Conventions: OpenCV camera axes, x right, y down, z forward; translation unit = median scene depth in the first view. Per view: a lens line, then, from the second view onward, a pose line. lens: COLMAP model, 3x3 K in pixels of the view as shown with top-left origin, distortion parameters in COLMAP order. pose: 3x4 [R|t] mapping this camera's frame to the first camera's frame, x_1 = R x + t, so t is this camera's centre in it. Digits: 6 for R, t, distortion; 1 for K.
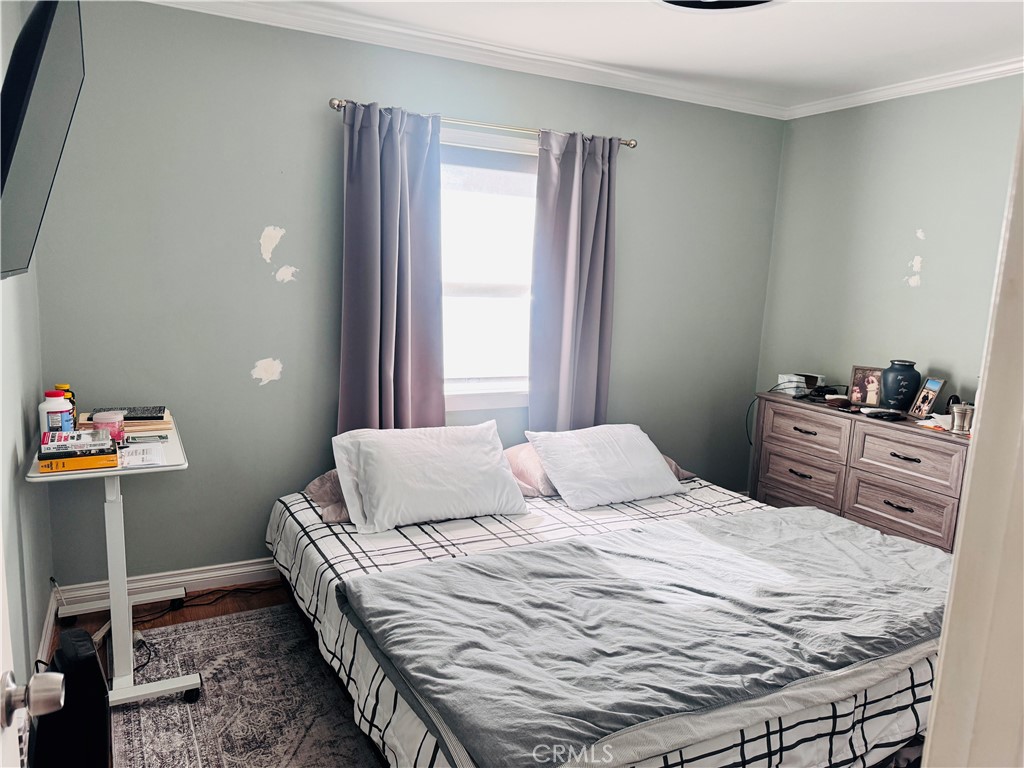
lens RADIAL K [[724.2, 0, 501.5], [0, 724.2, 384.6], [0, 0, 1]] dist [0.041832, -0.029753]
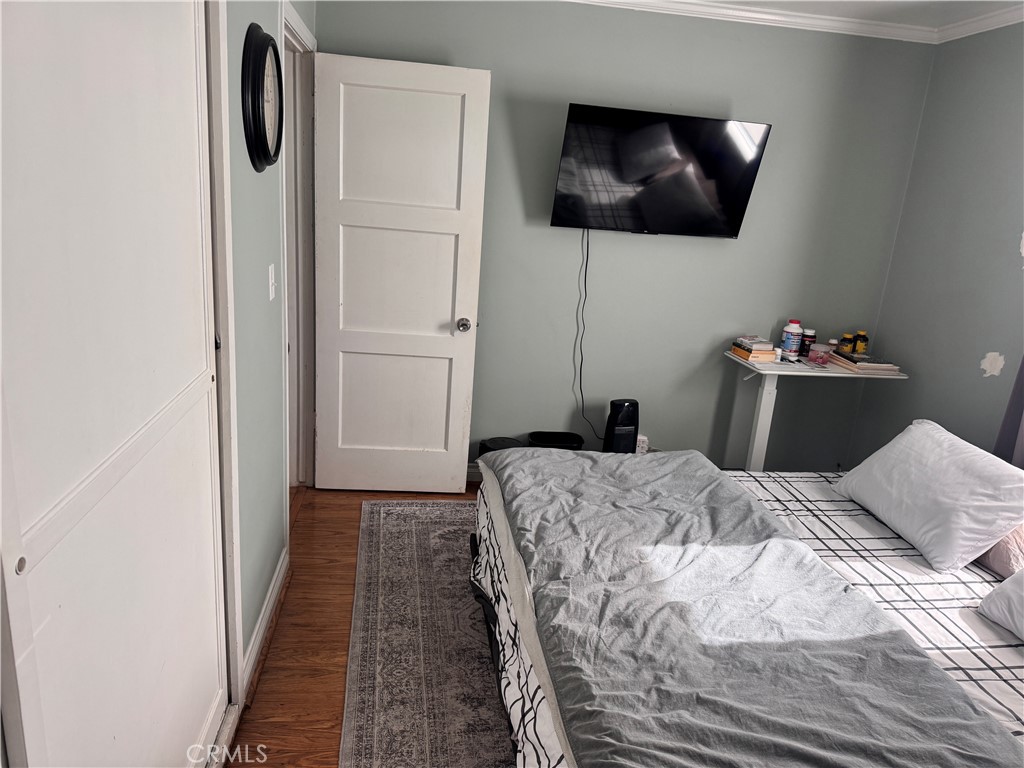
lens RADIAL K [[724.2, 0, 507.4], [0, 724.2, 387.4], [0, 0, 1]] dist [0.041832, -0.029753]
pose [[-0.341349, 0.184571, -0.921637, 0.946349], [-0.236798, 0.932018, 0.274353, -0.122749], [0.909619, 0.311892, -0.274437, 0.778868]]
